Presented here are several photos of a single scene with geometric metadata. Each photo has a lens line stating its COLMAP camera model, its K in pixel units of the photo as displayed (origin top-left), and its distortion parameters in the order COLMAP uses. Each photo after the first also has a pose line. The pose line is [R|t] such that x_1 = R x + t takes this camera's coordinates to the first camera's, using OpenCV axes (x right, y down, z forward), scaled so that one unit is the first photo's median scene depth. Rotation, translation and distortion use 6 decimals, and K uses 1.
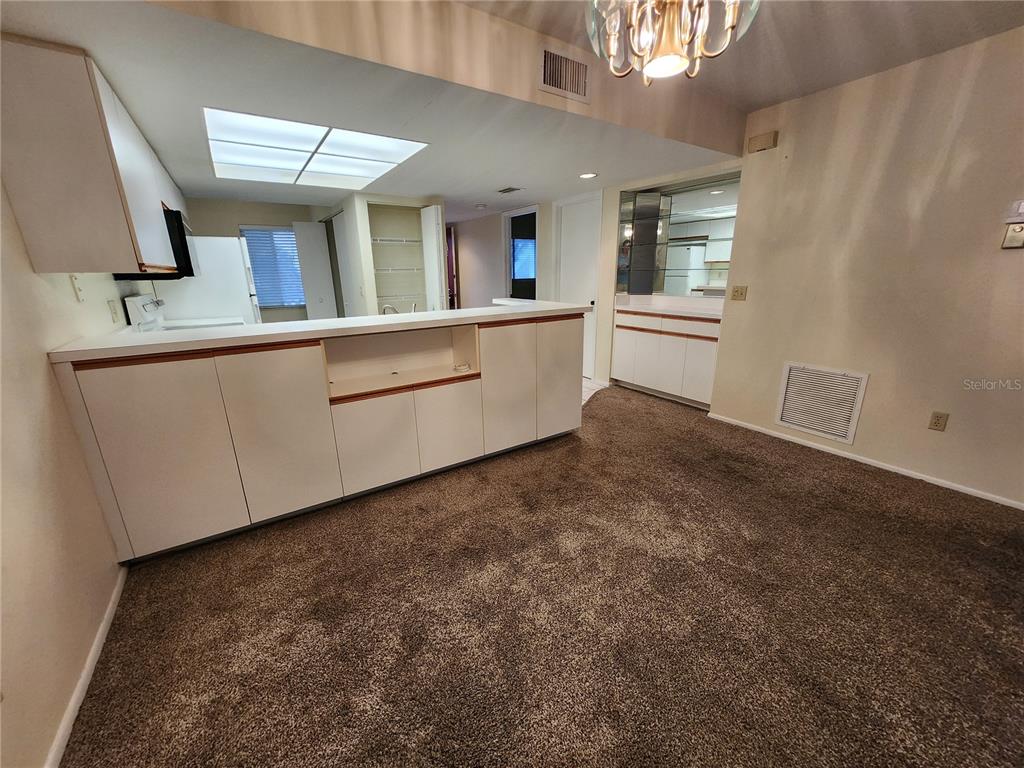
lens RADIAL K [[403.6, 0, 511.7], [0, 403.6, 384.9], [0, 0, 1]] dist [0.000971, 0.000283]
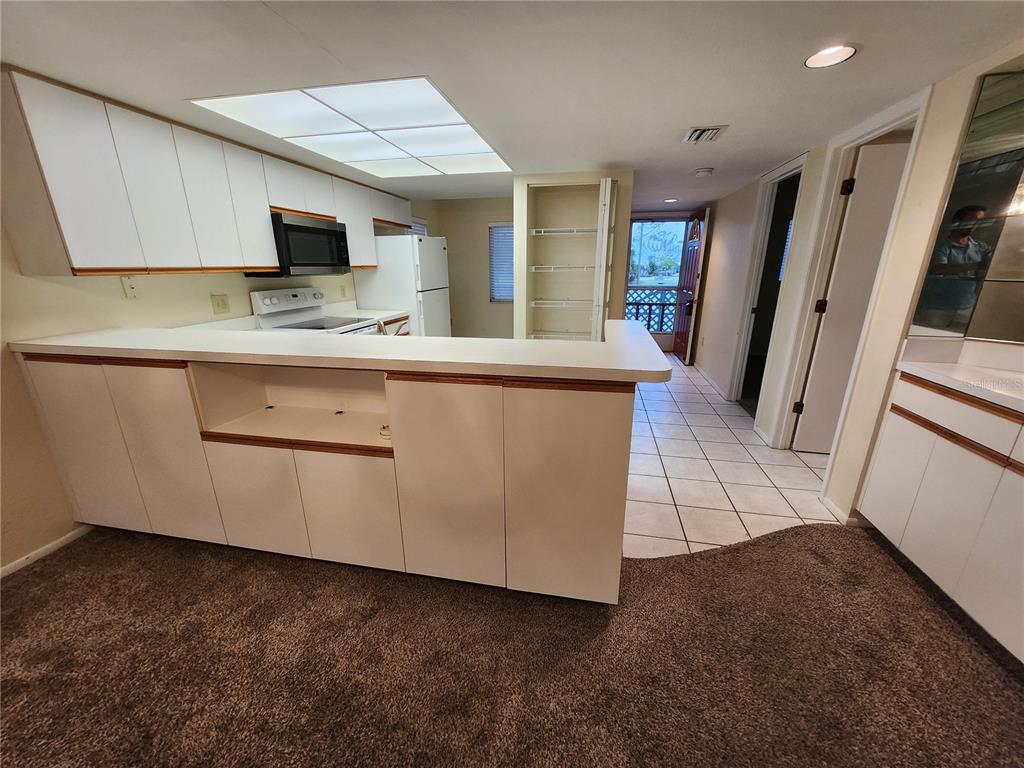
lens RADIAL K [[402.1, 0, 513.3], [0, 402.1, 388.5], [0, 0, 1]] dist [-0.000774, -0.000150]
pose [[0.708093, 0.218345, -0.671513, 0.343270], [-0.199690, 0.974091, 0.106161, -0.173123], [0.677295, 0.058922, 0.733349, 0.532453]]
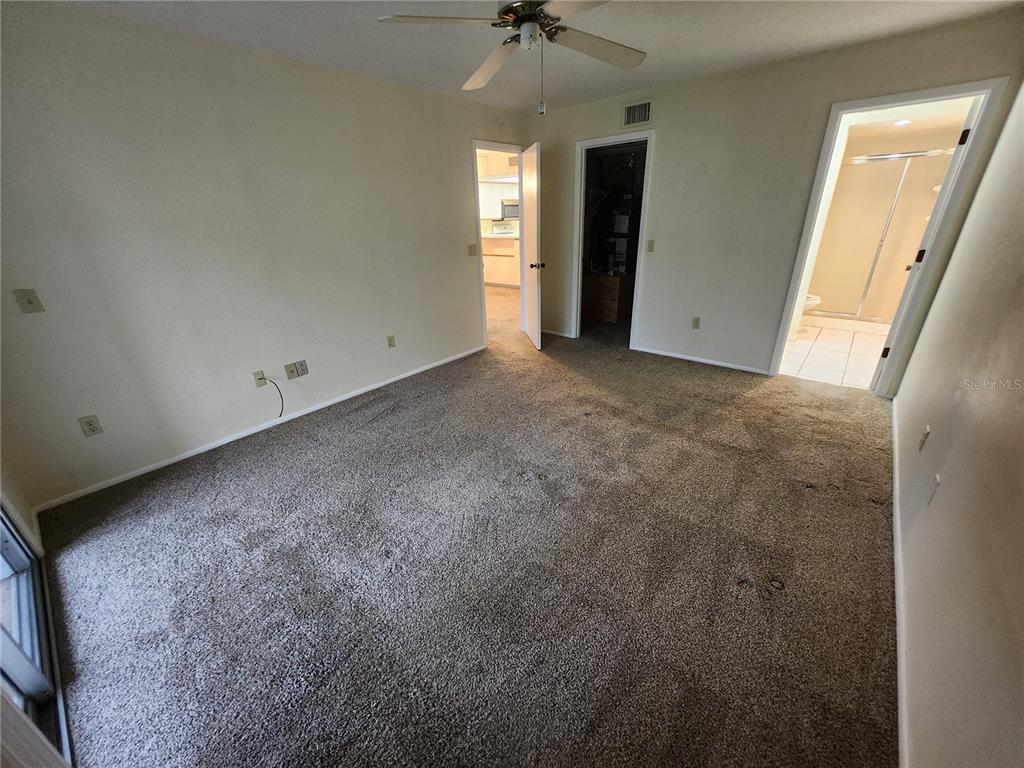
lens RADIAL K [[400.1, 0, 513.9], [0, 400.1, 383.1], [0, 0, 1]] dist [-0.000507, 0.001120]
pose [[0.287317, 0.390503, -0.874618, 2.369878], [-0.236720, 0.913743, 0.330208, -0.123573], [0.928123, 0.112165, 0.354974, 0.001511]]
